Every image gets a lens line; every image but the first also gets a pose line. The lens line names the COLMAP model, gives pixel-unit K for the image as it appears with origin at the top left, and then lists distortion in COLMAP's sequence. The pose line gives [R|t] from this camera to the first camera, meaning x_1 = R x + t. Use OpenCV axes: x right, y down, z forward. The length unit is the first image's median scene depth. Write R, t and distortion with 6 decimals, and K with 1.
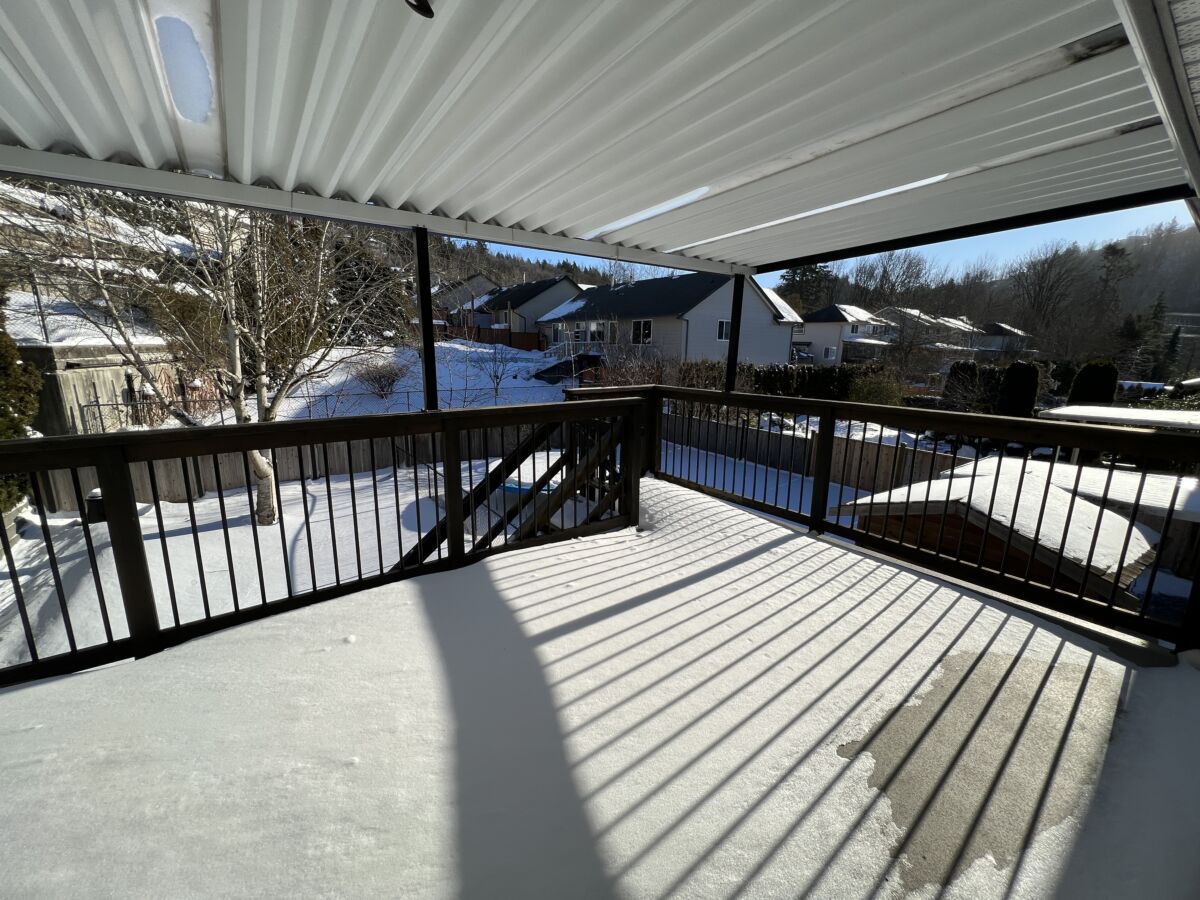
lens RADIAL K [[477.9, 0, 596.6], [0, 477.9, 447.5], [0, 0, 1]] dist [-0.001374, 0.000066]
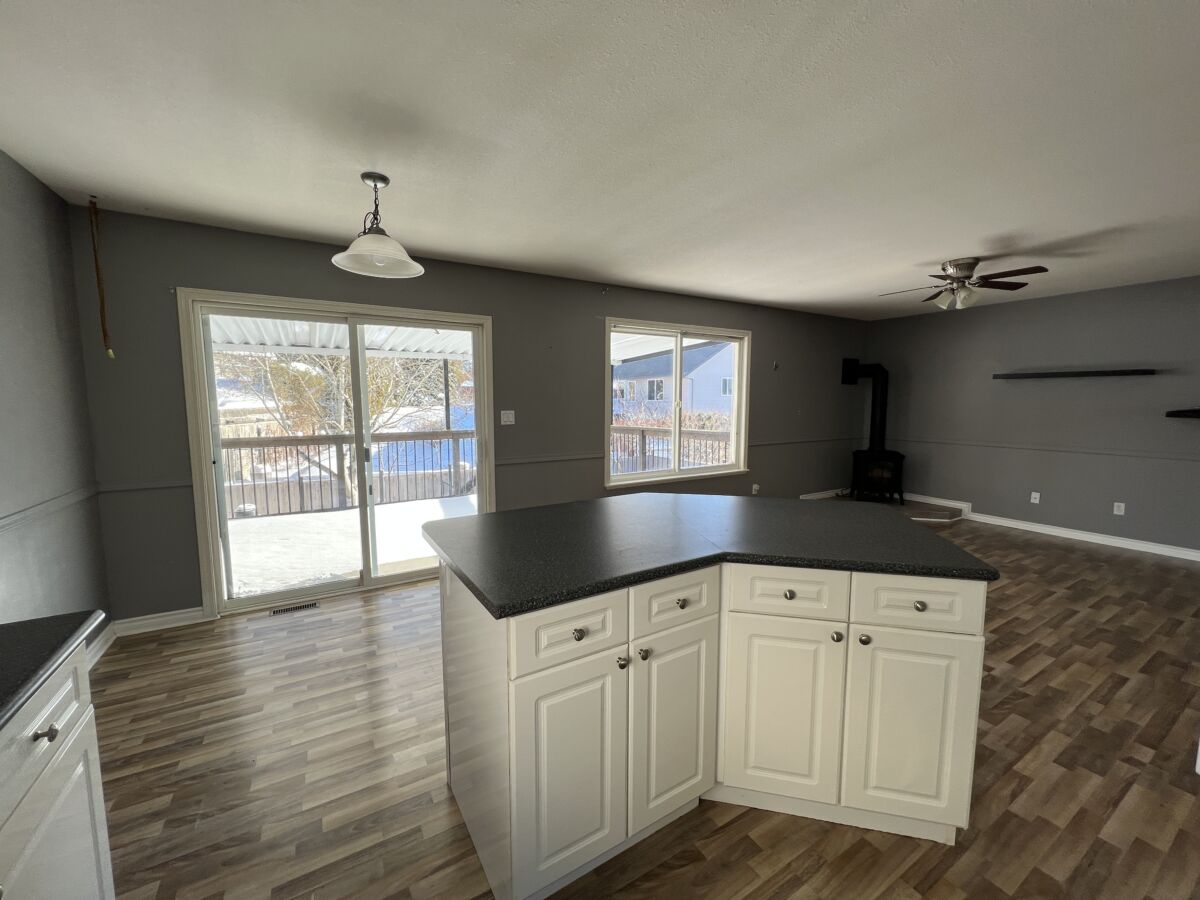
lens RADIAL K [[477.9, 0, 596.6], [0, 477.9, 447.5], [0, 0, 1]] dist [-0.001374, 0.000066]
pose [[0.995317, -0.008892, -0.096252, 0.059078], [-0.002053, 0.993591, -0.113018, 0.025403], [0.096640, 0.112686, 0.988920, -0.122017]]
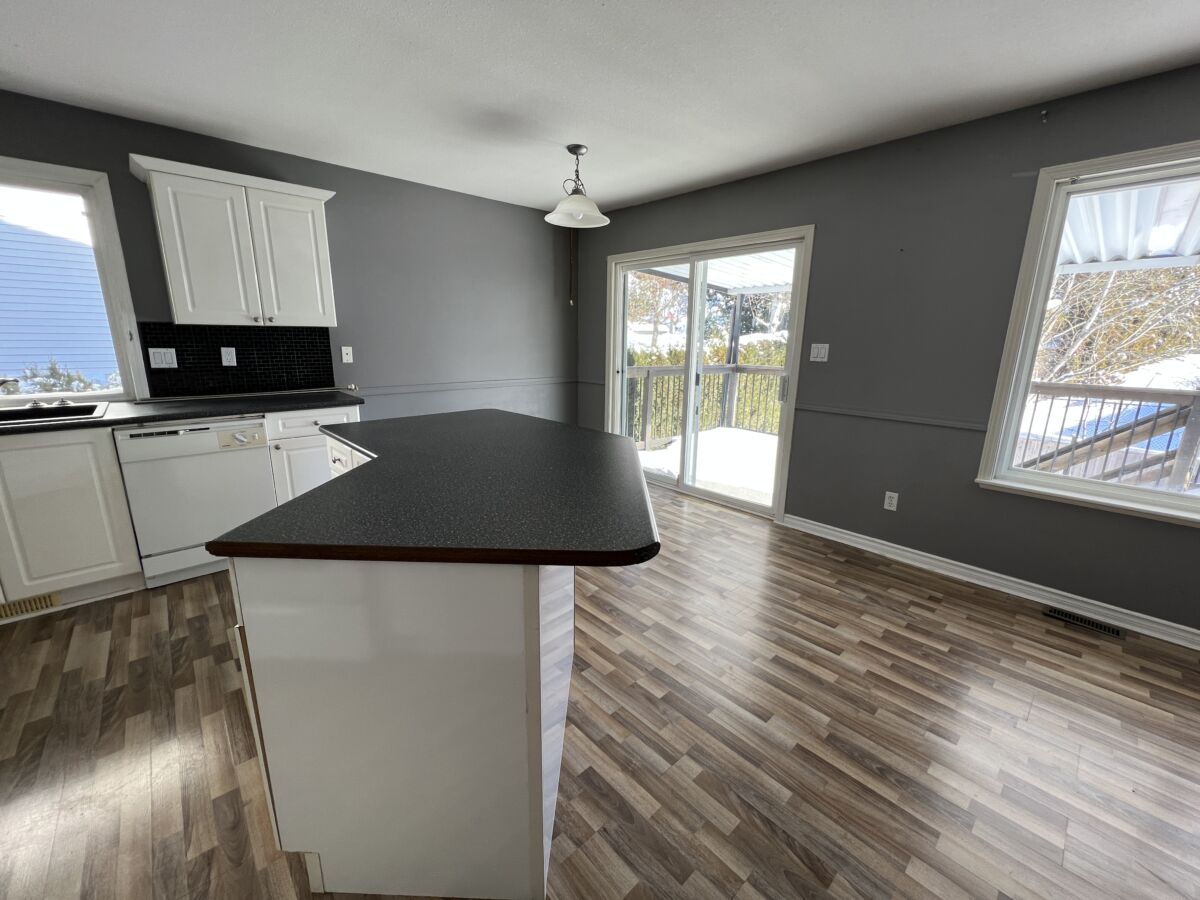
lens RADIAL K [[476.7, 0, 600.0], [0, 476.7, 450.0], [0, 0, 1]] dist [-0.013002, -0.000059]
pose [[0.114392, 0.213399, -0.970245, 0.119182], [-0.218870, 0.958072, 0.184917, 0.014897], [0.969026, 0.191204, 0.156302, -0.058653]]
